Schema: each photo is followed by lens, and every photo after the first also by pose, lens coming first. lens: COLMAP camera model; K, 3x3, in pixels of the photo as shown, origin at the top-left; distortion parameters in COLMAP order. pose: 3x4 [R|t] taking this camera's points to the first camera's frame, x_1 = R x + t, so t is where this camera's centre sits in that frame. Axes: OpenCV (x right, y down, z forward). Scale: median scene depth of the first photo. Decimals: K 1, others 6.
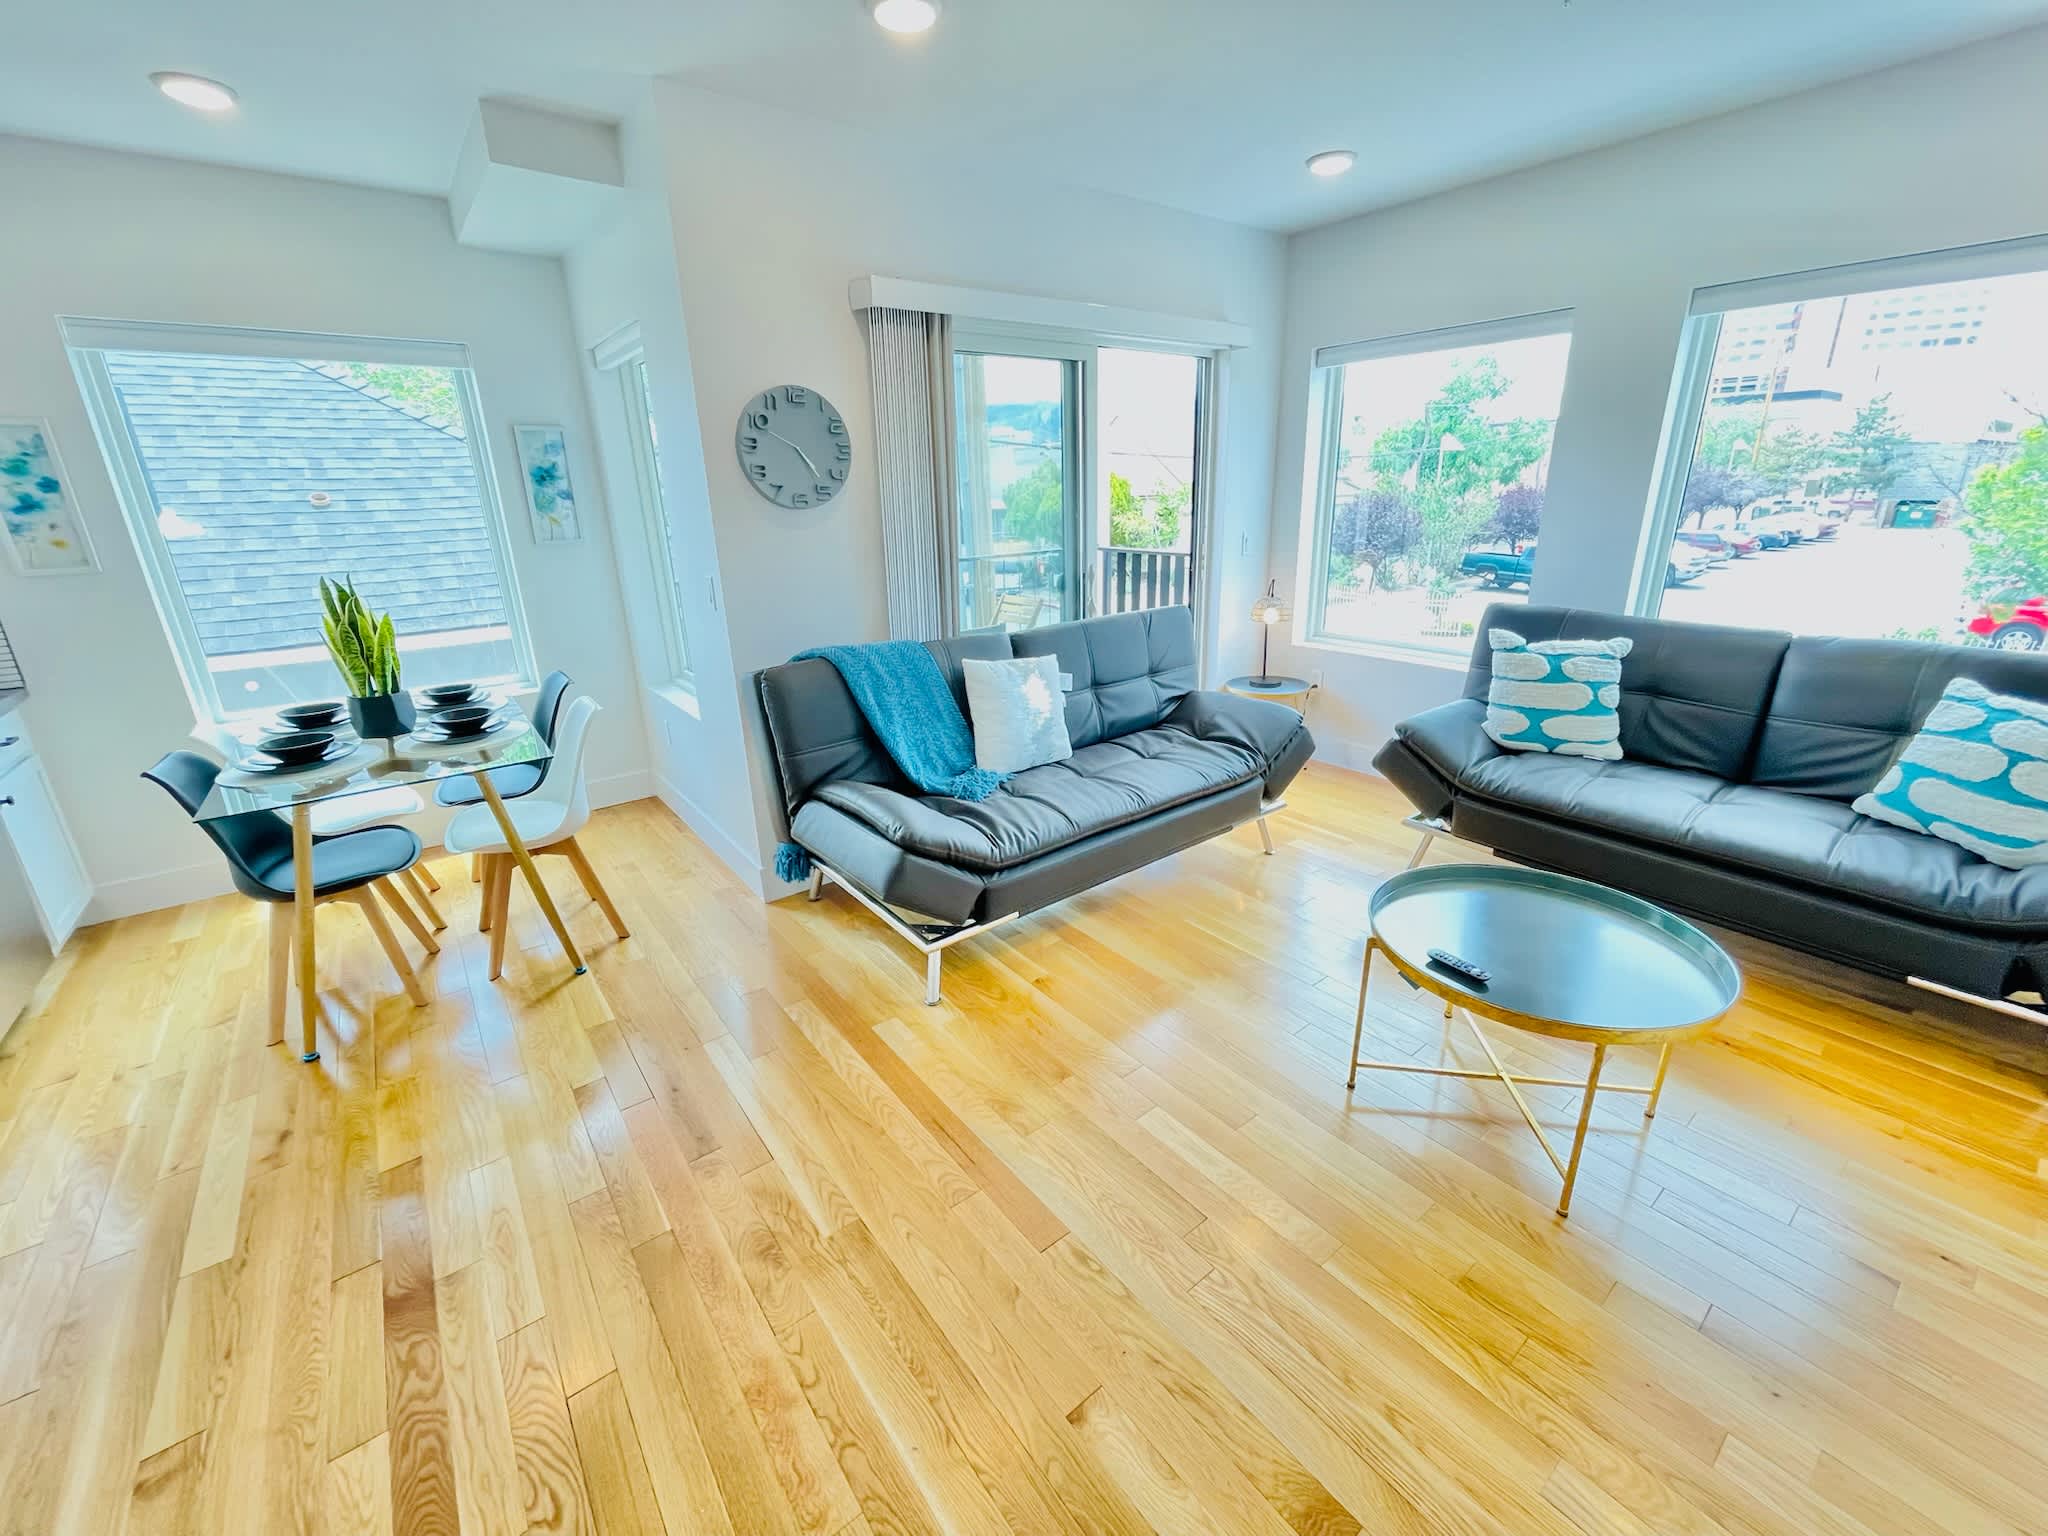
lens RADIAL K [[832.4, 0, 1017.6], [0, 832.4, 761.9], [0, 0, 1]] dist [0.000028, -0.000151]
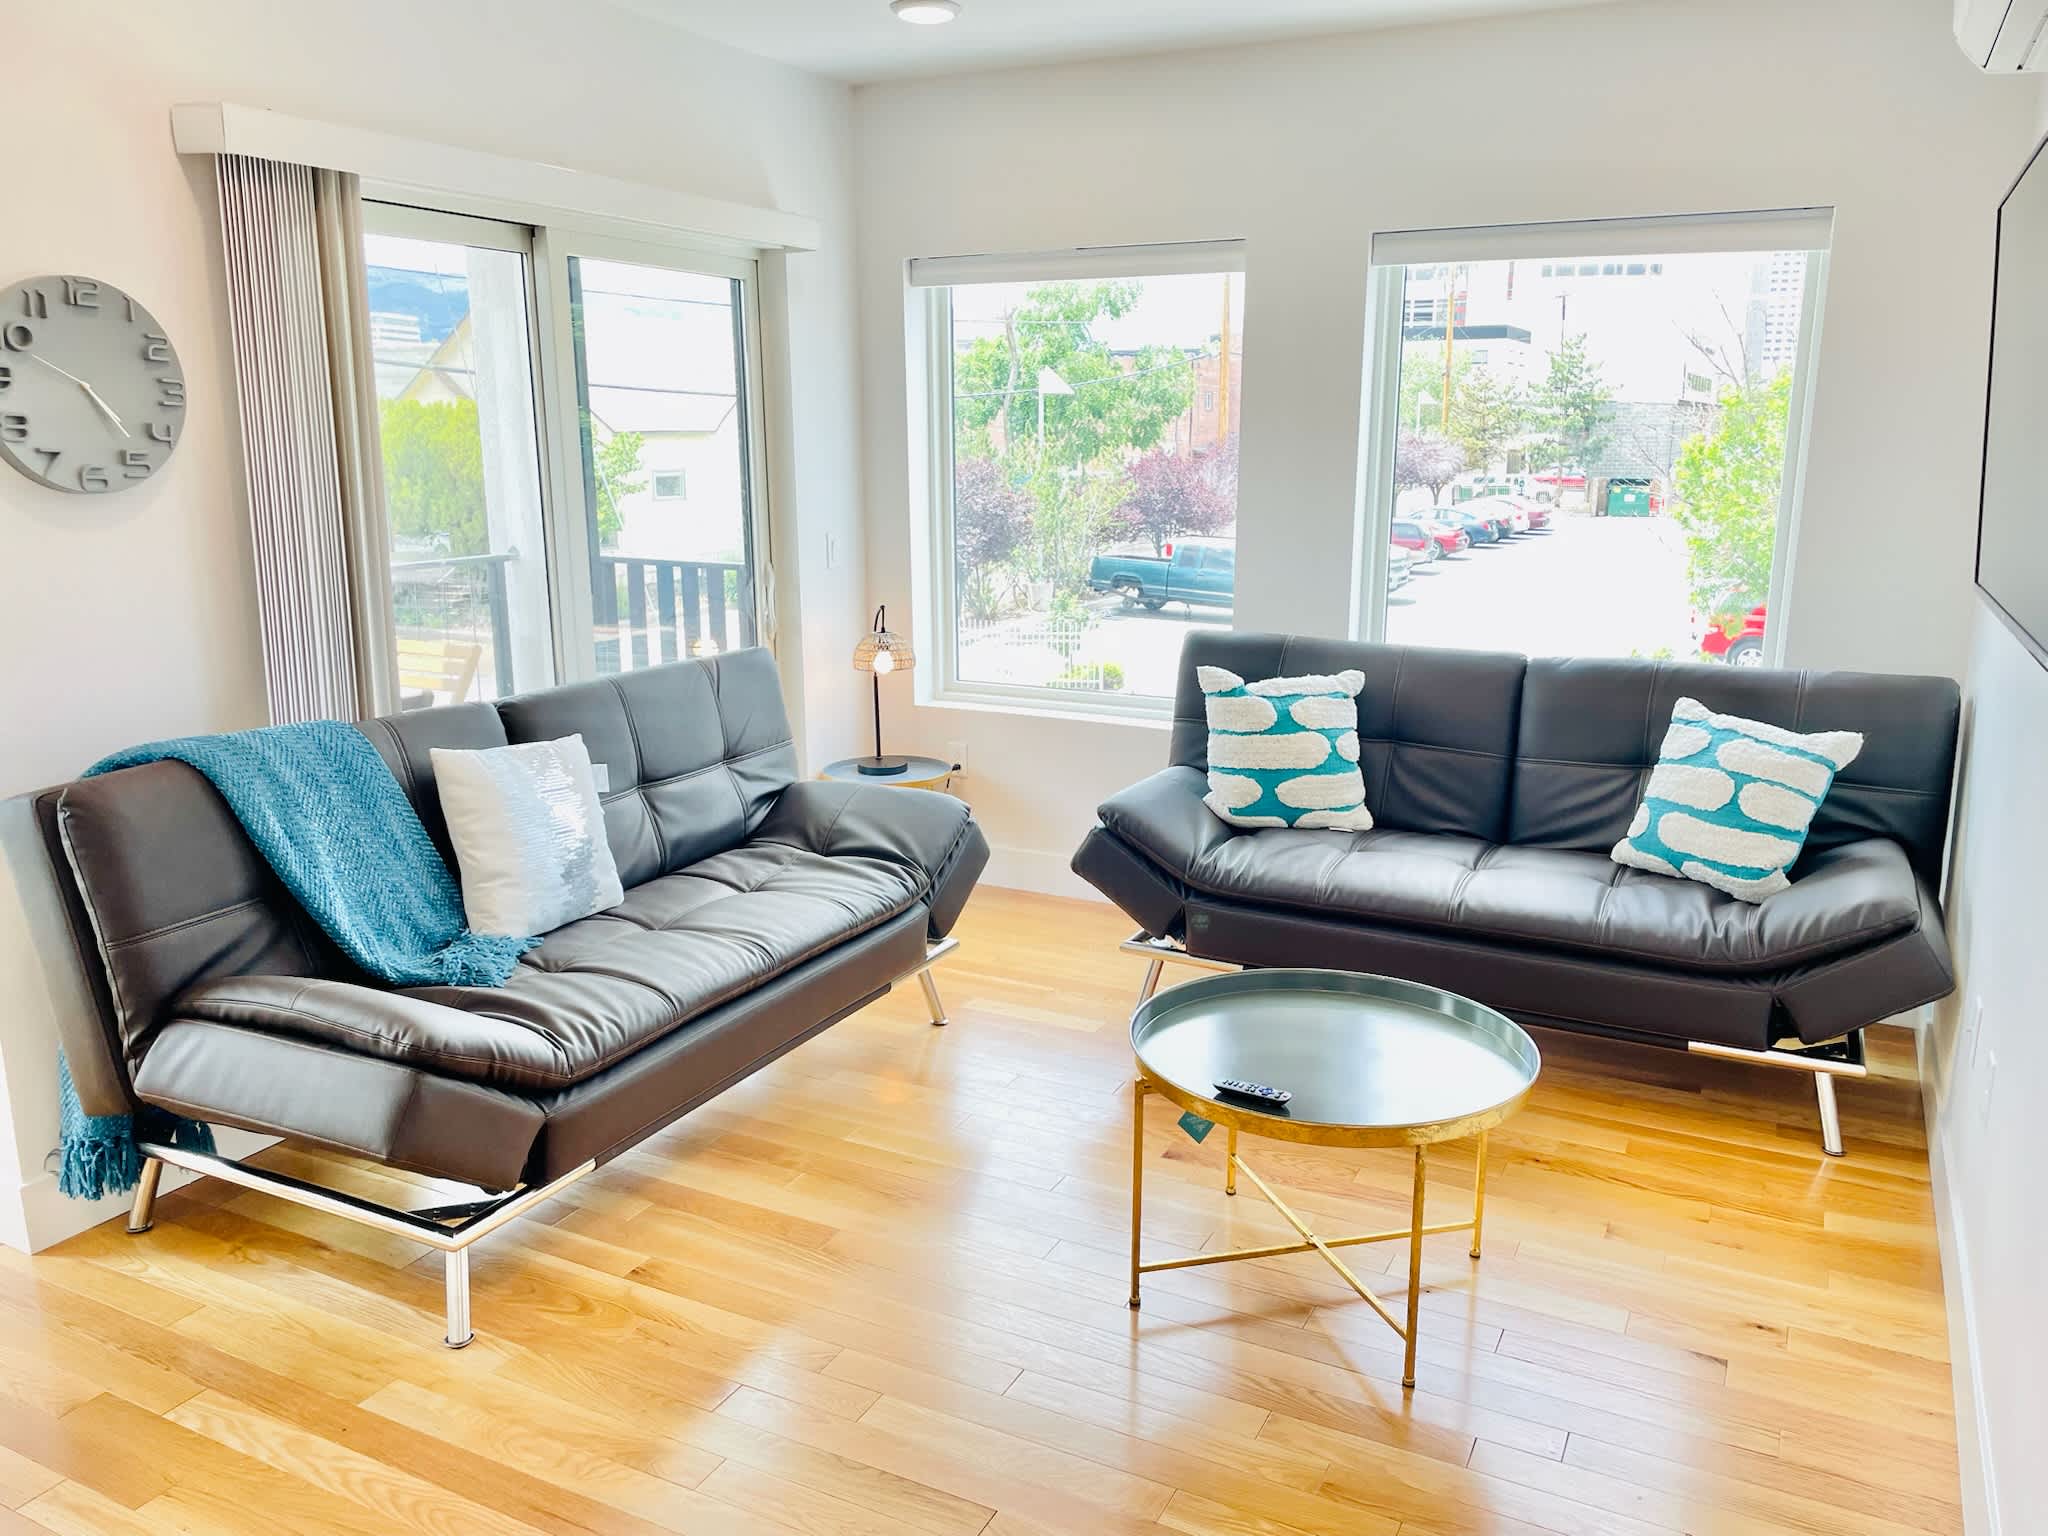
lens RADIAL K [[1548.8, 0, 1024.0], [0, 1548.8, 768.0], [0, 0, 1]] dist [0.103212, -0.124864]
pose [[0.905074, -0.064648, 0.420312, -0.152277], [0.110908, 0.990056, -0.086543, 0.029932], [-0.410537, 0.124943, 0.903243, -0.155845]]
